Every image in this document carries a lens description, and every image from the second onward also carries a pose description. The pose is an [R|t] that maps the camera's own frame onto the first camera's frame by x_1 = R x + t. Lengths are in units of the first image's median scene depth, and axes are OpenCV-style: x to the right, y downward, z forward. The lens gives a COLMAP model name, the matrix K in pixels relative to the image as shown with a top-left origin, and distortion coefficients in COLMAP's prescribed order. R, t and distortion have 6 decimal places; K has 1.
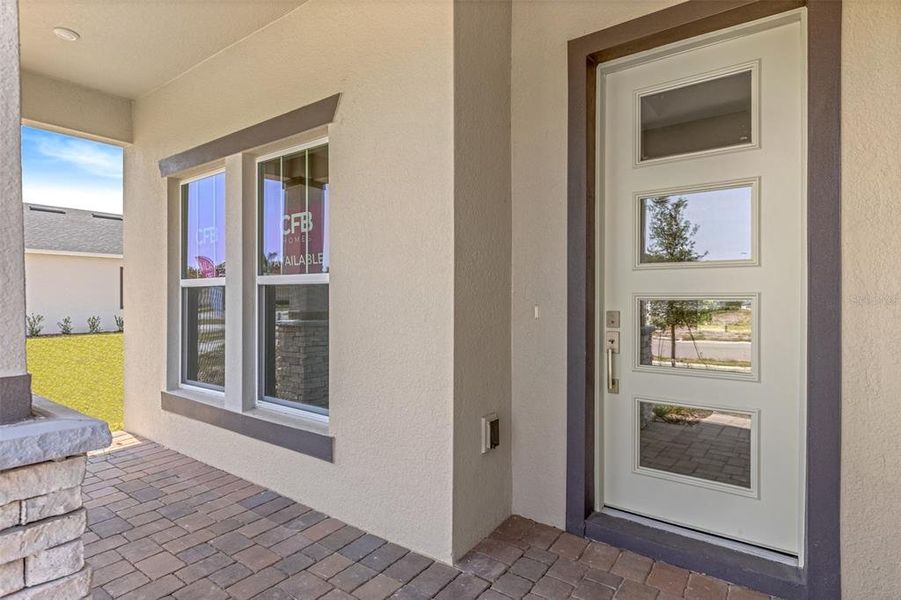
lens RADIAL K [[464.7, 0, 451.7], [0, 464.7, 299.2], [0, 0, 1]] dist [-0.001669, -0.000602]
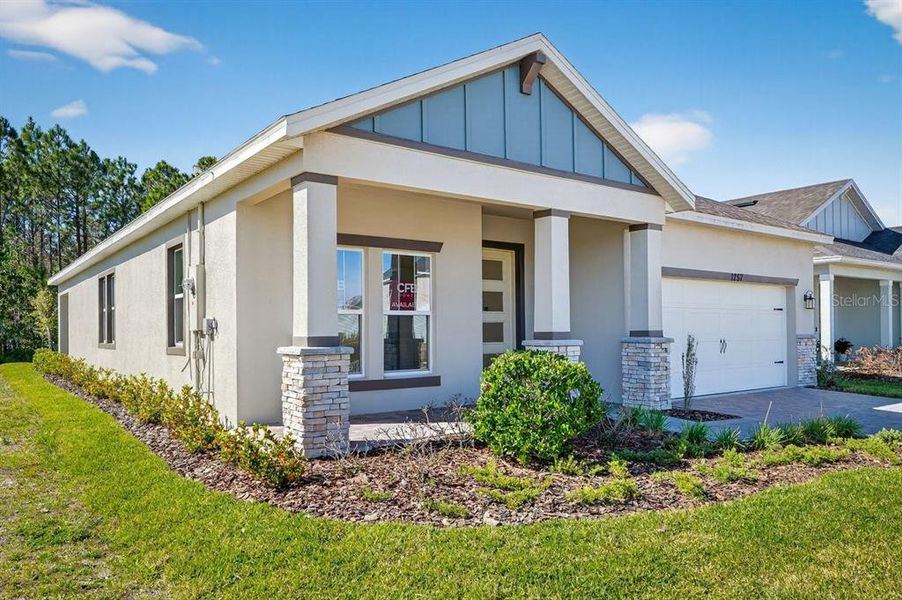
lens RADIAL K [[647.3, 0, 447.1], [0, 647.3, 318.3], [0, 0, 1]] dist [0.000020, 0.000053]
pose [[0.296476, 0.008437, 0.955003, -3.370854], [0.011515, 0.999857, -0.012408, 0.027635], [-0.954971, 0.014675, 0.296336, -0.091439]]
